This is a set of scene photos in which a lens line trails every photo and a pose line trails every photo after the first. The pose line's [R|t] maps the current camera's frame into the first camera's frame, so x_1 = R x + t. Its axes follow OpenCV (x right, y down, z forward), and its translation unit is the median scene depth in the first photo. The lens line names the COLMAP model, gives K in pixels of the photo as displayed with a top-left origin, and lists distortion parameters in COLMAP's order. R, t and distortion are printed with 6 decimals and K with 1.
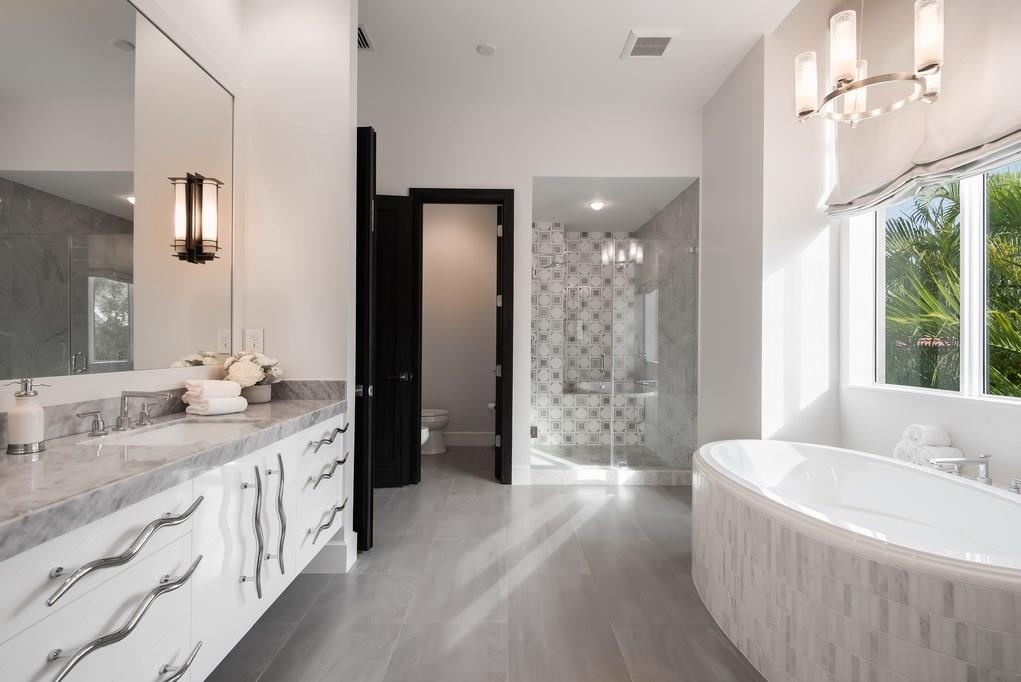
lens RADIAL K [[482.0, 0, 507.4], [0, 482.0, 340.7], [0, 0, 1]] dist [-0.004004, -0.003010]
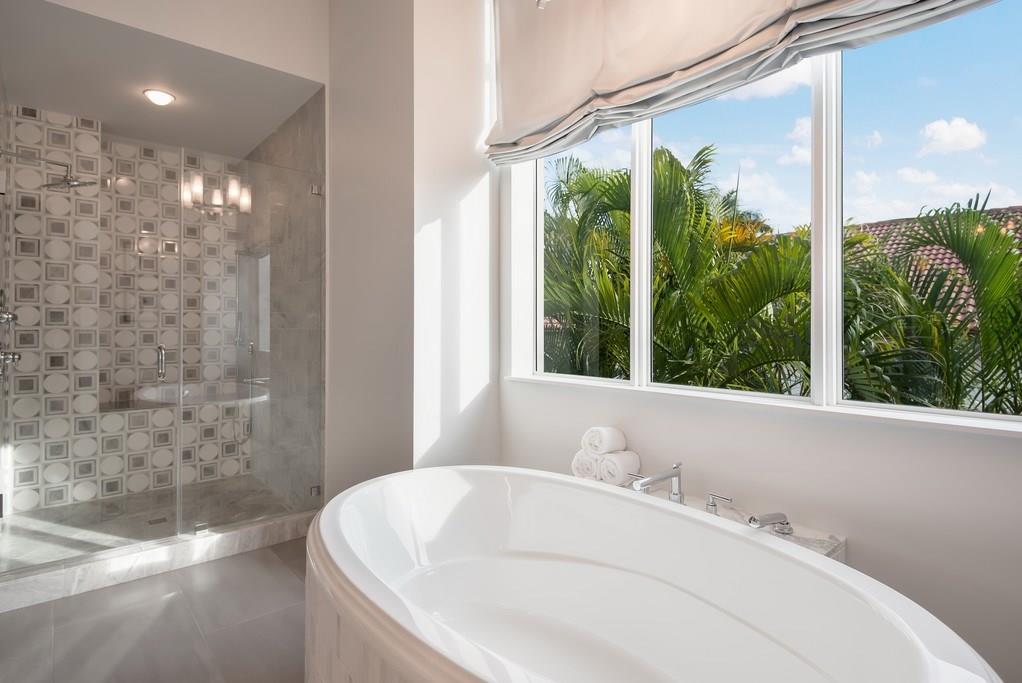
lens RADIAL K [[479.3, 0, 500.2], [0, 479.3, 324.7], [0, 0, 1]] dist [0.002056, -0.001571]
pose [[0.759902, -0.001274, 0.650037, 0.116068], [0.000832, 0.999999, 0.000987, 0.003454], [-0.650037, -0.000209, 0.759902, 0.259432]]
